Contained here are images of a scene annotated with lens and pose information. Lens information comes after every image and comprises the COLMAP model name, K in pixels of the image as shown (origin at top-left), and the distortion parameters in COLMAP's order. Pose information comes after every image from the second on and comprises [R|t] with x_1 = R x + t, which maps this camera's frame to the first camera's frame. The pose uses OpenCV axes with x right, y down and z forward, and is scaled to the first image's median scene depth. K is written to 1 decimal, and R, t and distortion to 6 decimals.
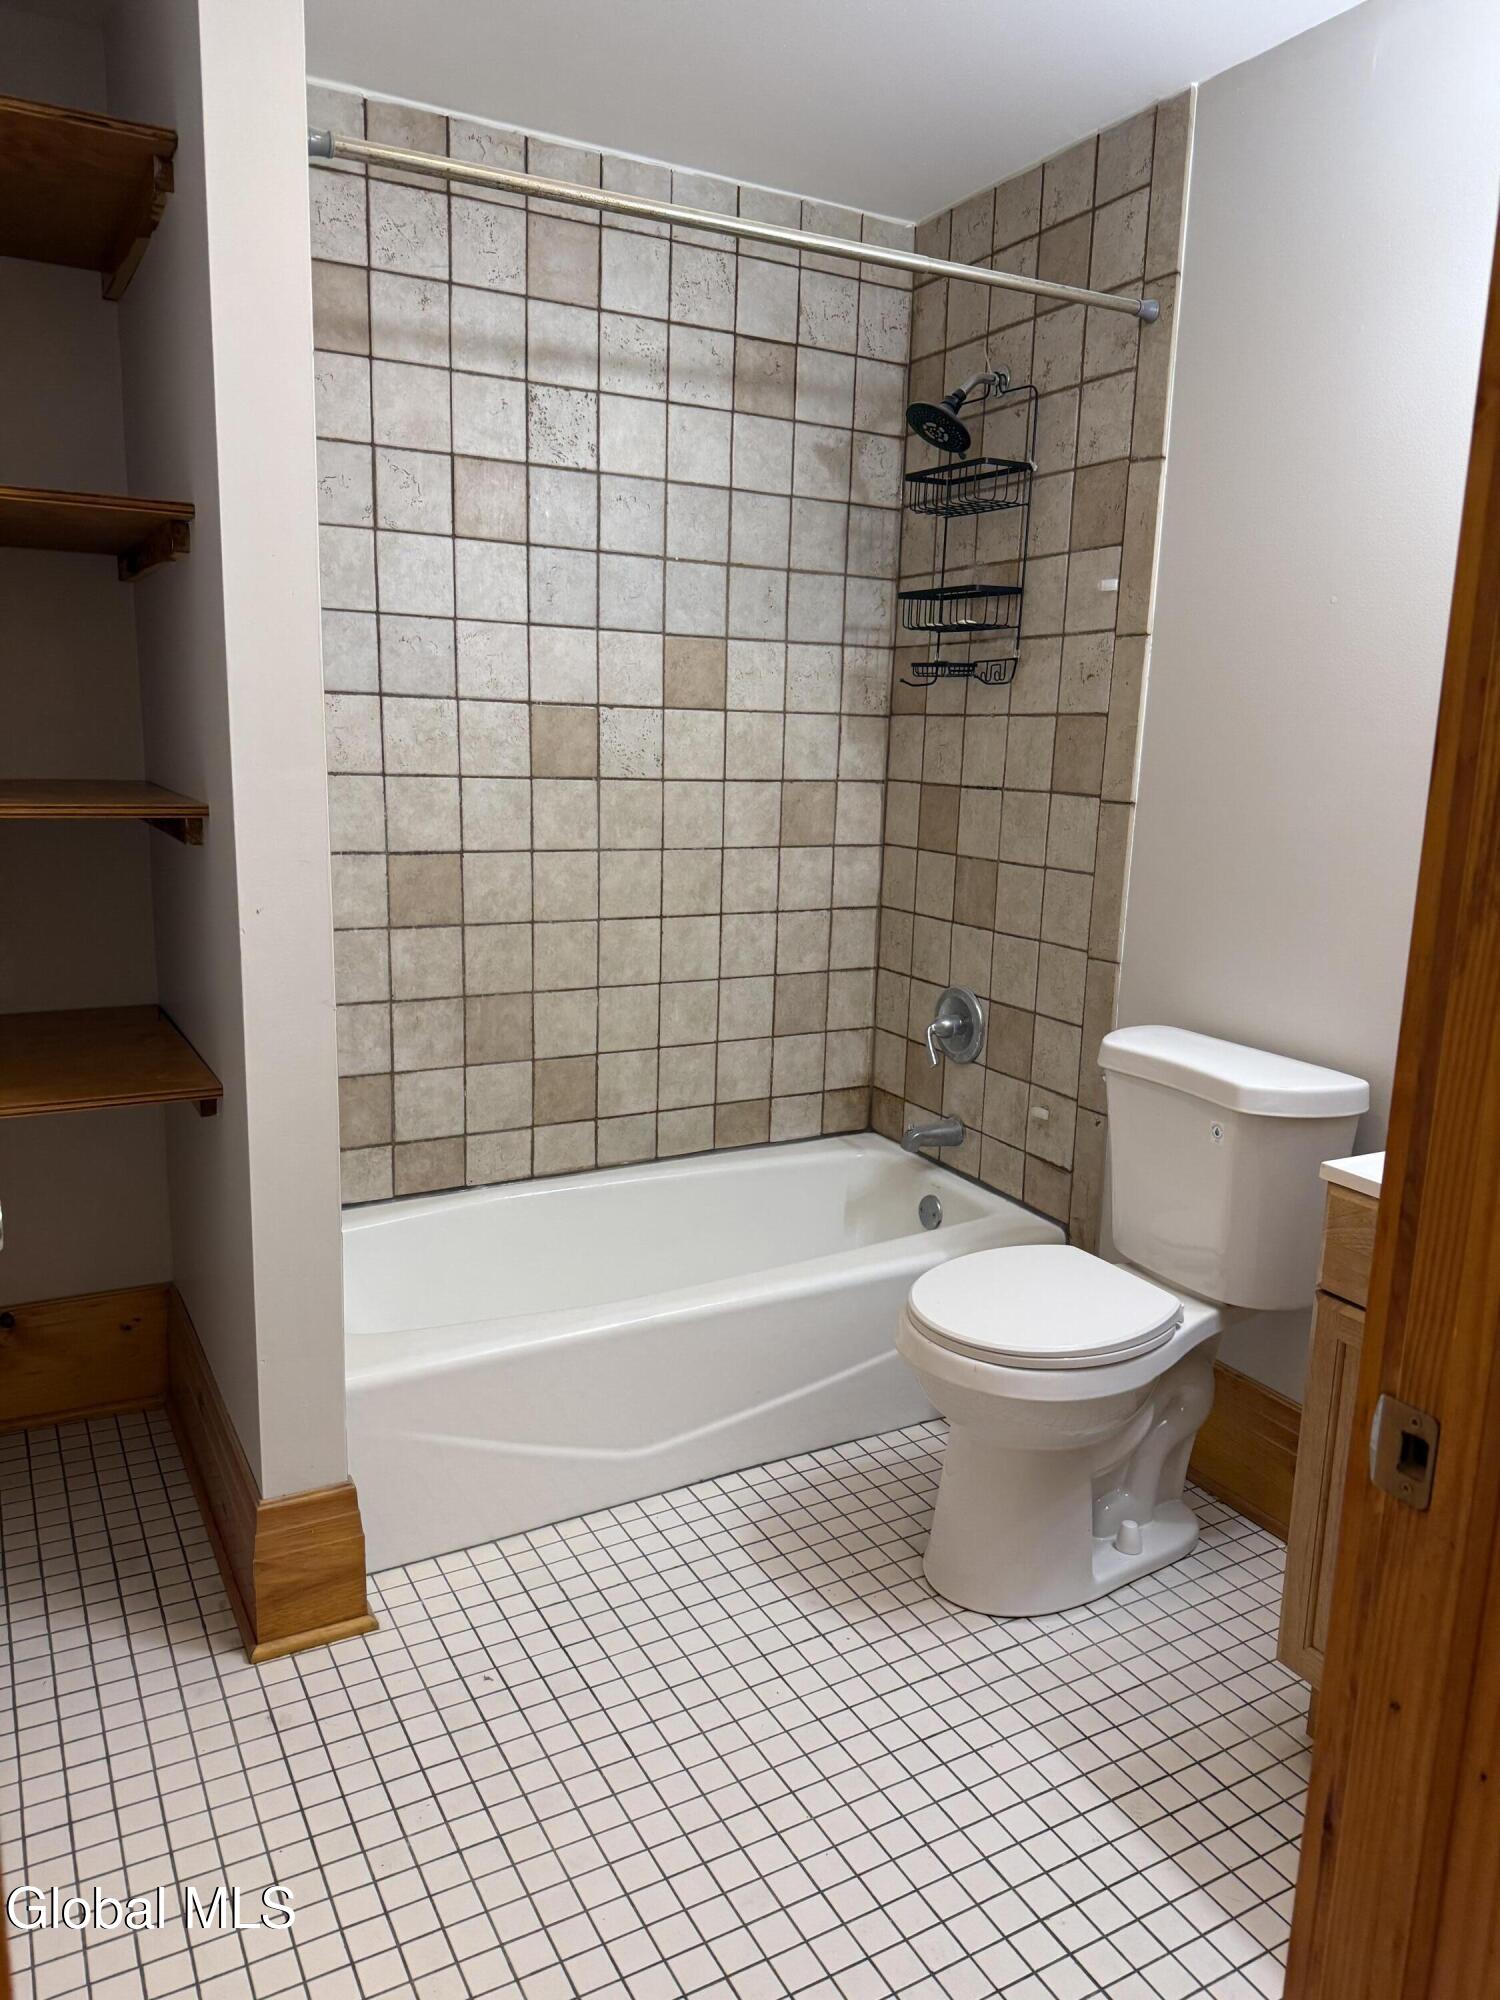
lens RADIAL K [[1404.9, 0, 758.3], [0, 1404.9, 1010.1], [0, 0, 1]] dist [0.060897, -0.089612]
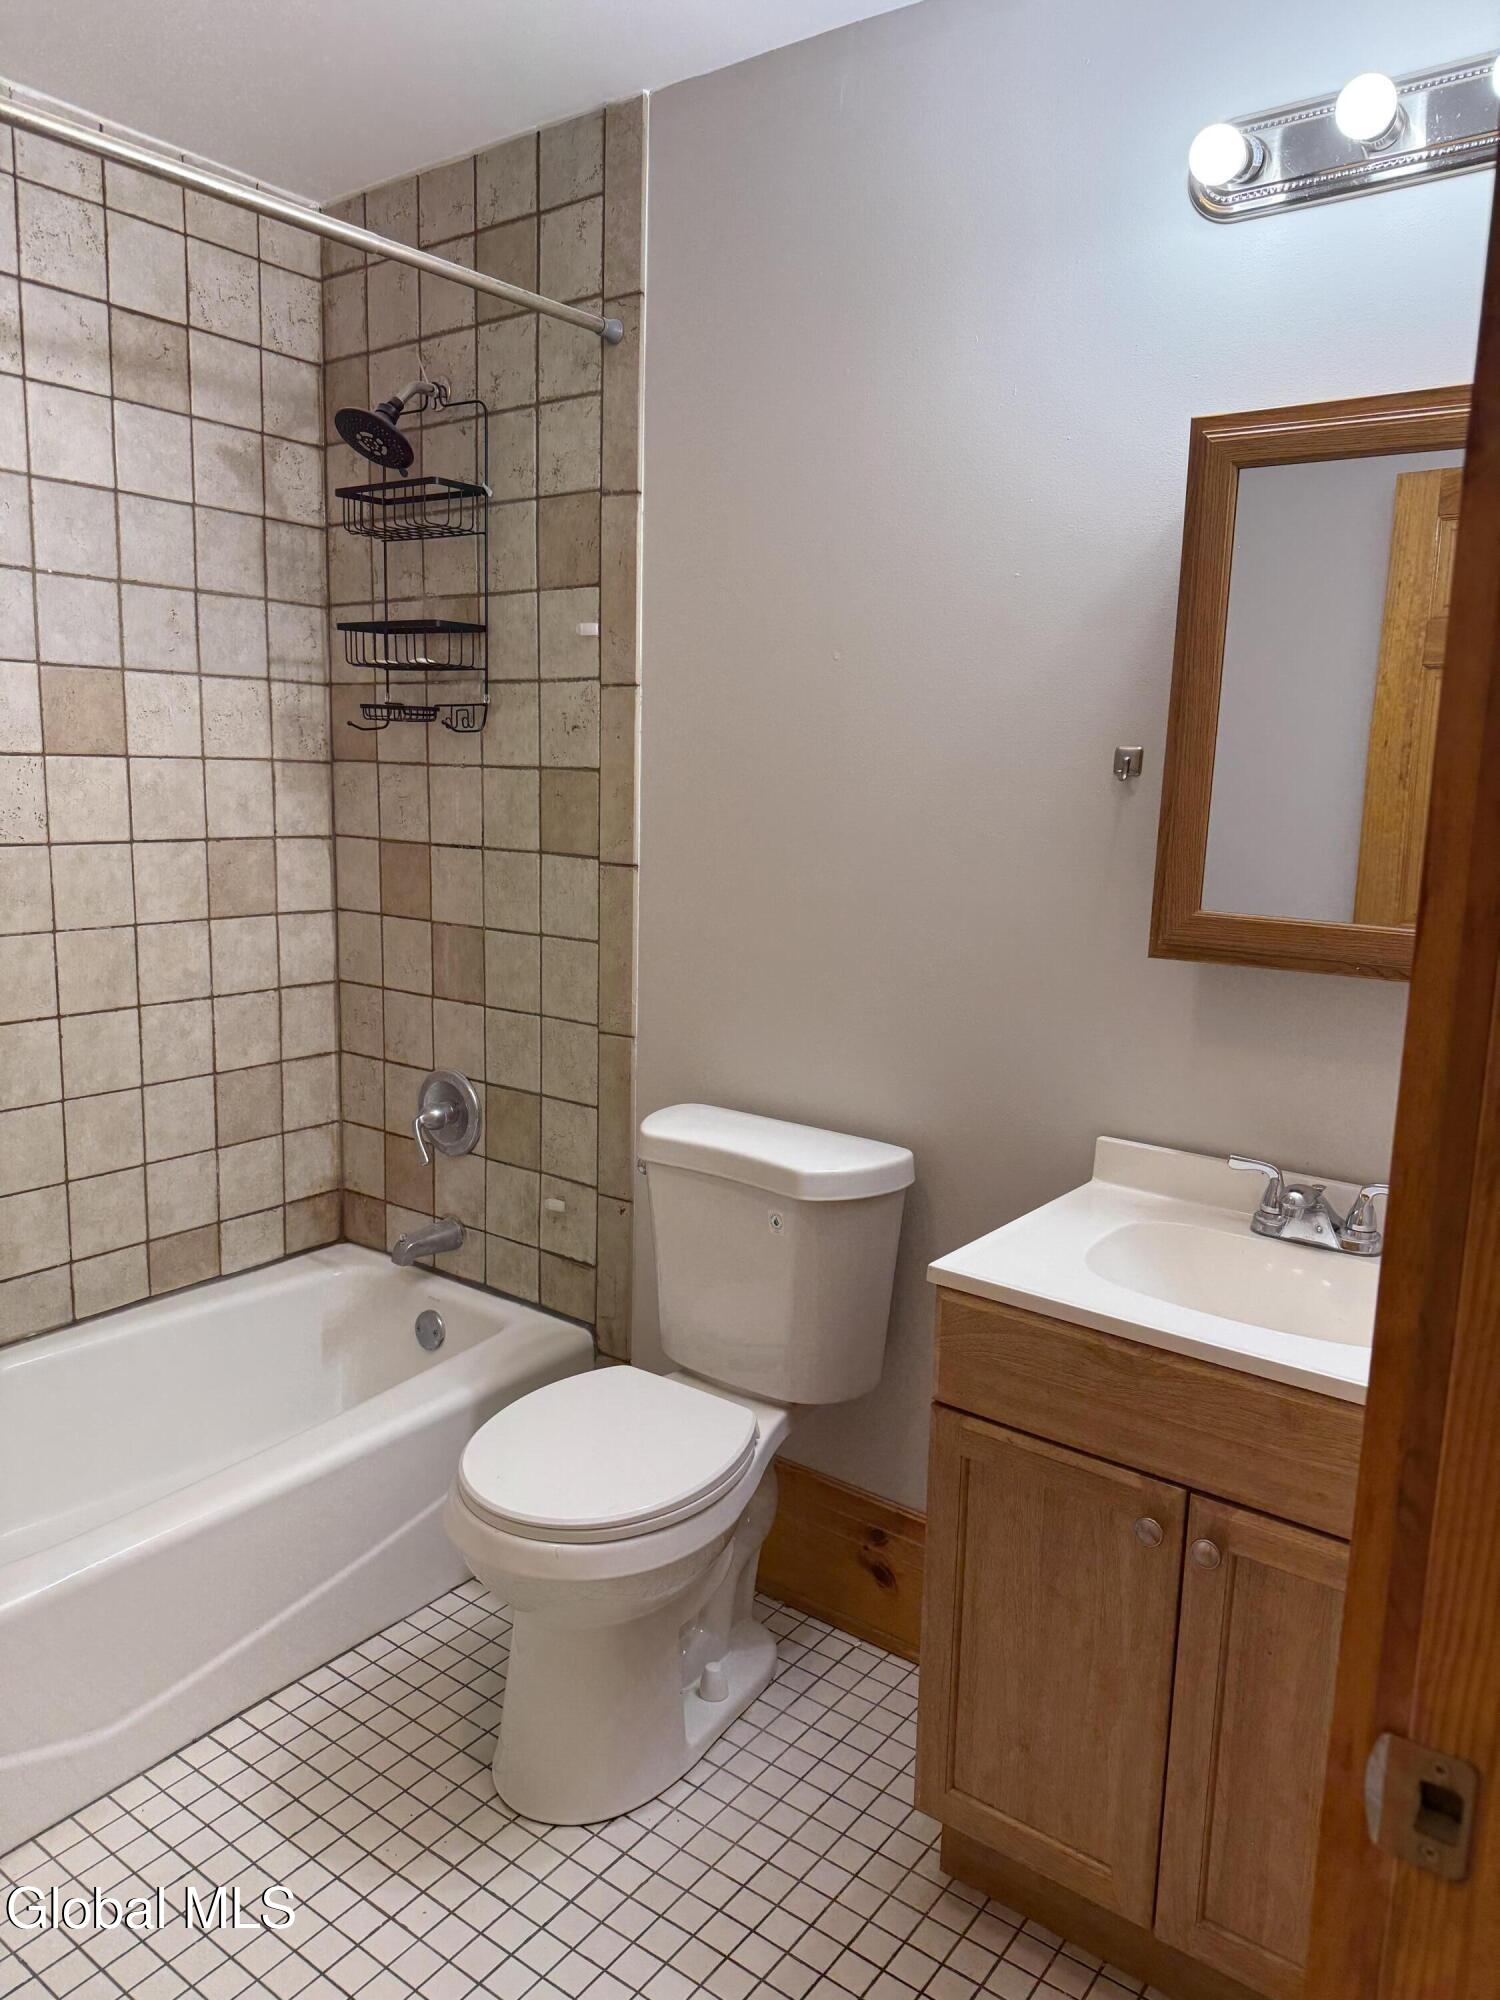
lens RADIAL K [[1404.9, 0, 730.3], [0, 1404.9, 1000.6], [0, 0, 1]] dist [0.060897, -0.089612]
pose [[0.913846, -0.074034, 0.399254, -0.049635], [0.082955, 0.996540, -0.005085, -0.046543], [-0.397496, 0.037767, 0.916826, 0.134146]]
